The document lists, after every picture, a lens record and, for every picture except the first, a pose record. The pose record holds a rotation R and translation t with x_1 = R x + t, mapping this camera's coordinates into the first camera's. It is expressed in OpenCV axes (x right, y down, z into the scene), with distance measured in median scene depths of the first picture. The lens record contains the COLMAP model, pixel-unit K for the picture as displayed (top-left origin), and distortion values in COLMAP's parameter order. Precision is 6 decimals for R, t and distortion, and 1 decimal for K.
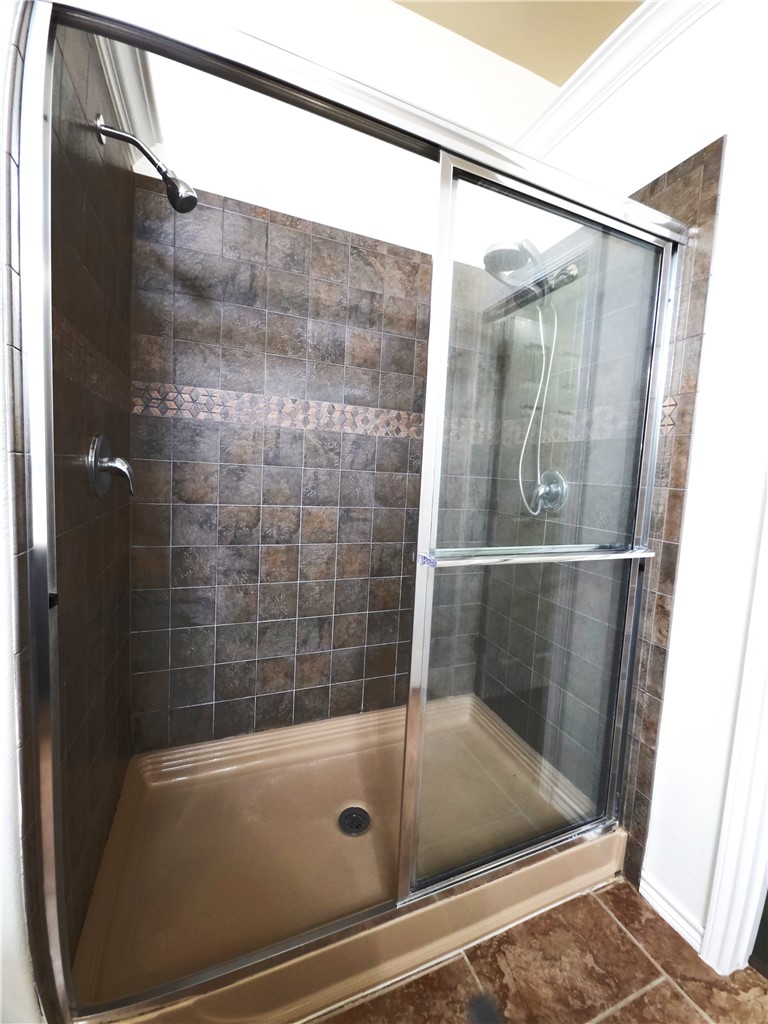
lens RADIAL K [[383.6, 0, 384.0], [0, 383.6, 512.0], [0, 0, 1]] dist [0.037233, -0.019557]
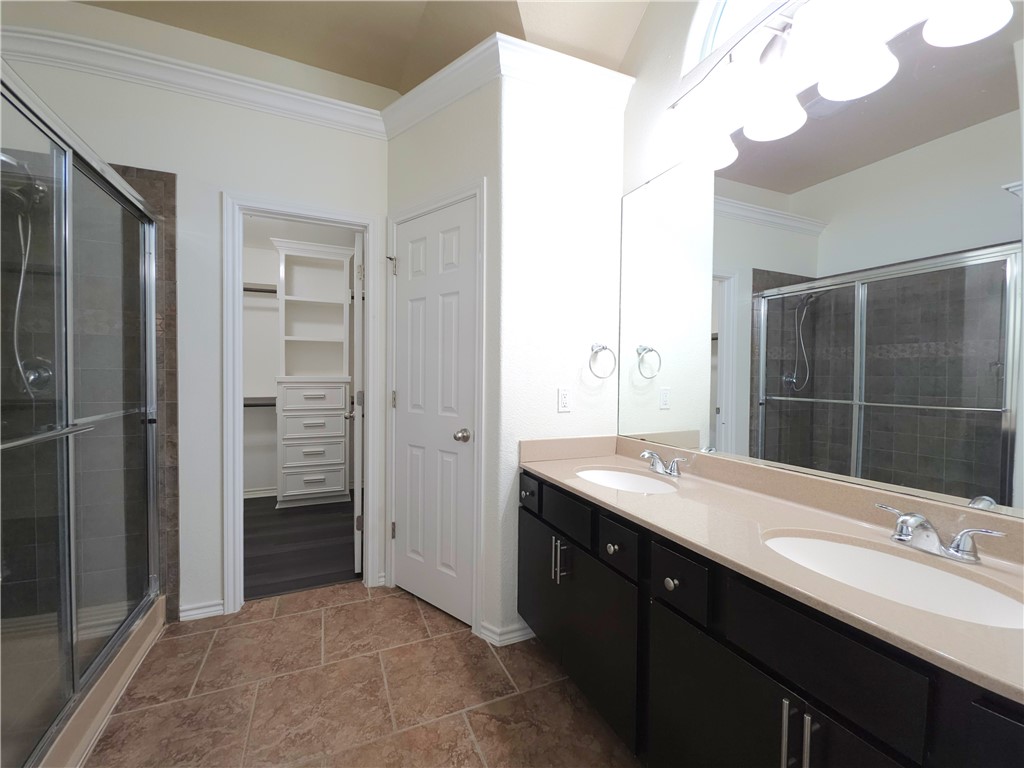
lens RADIAL K [[409.5, 0, 512.0], [0, 409.5, 384.0], [0, 0, 1]] dist [0.012739, -0.011988]
pose [[-0.039375, -0.072004, 0.996627, -1.041391], [0.067226, 0.994950, 0.074539, -0.031442], [-0.996961, 0.069934, -0.034335, -0.383647]]
